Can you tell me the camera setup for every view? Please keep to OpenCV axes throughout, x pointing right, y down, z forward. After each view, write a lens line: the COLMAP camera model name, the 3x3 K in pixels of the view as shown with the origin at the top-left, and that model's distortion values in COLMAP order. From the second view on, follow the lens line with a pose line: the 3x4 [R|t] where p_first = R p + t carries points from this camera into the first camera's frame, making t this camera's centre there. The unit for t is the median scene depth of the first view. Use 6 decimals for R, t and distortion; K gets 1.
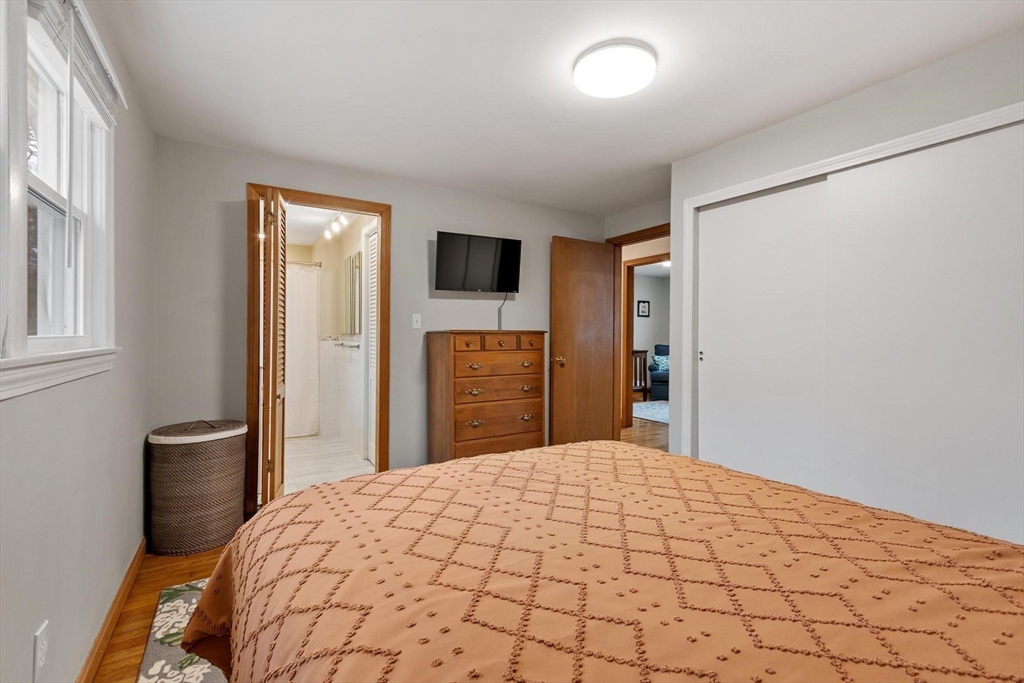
lens RADIAL K [[446.4, 0, 513.1], [0, 446.4, 334.6], [0, 0, 1]] dist [-0.003005, -0.001037]
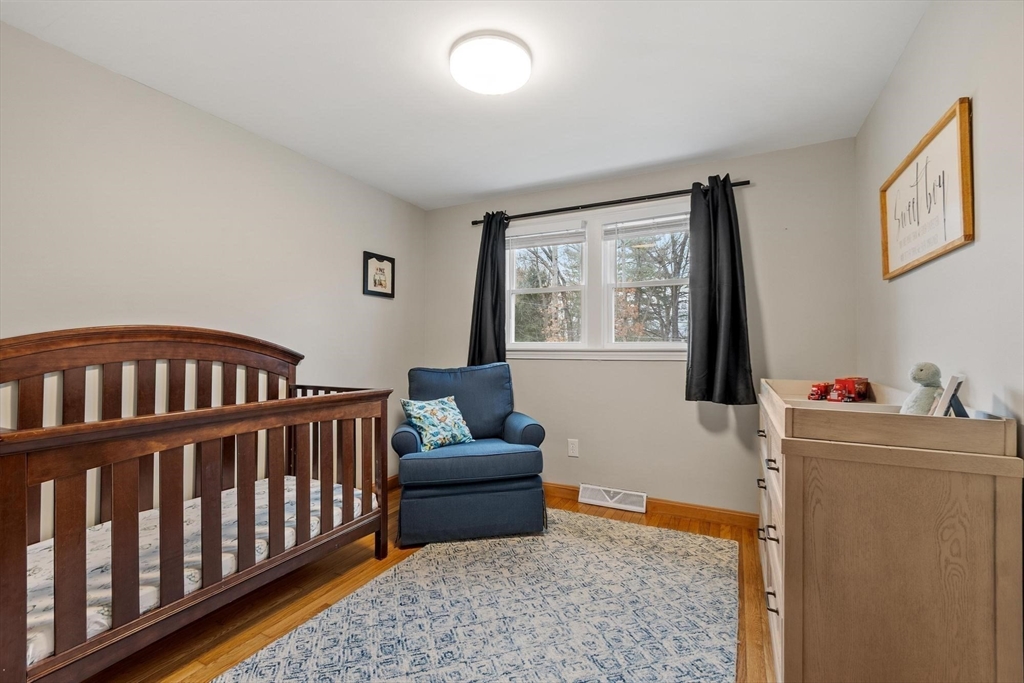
lens RADIAL K [[446.4, 0, 512.0], [0, 446.4, 341.8], [0, 0, 1]] dist [-0.003005, -0.001037]
pose [[0.845796, 0.005620, 0.533477, 0.202890], [-0.001018, 0.999960, -0.008921, 0.003423], [-0.533506, 0.007002, 0.845767, 0.676617]]
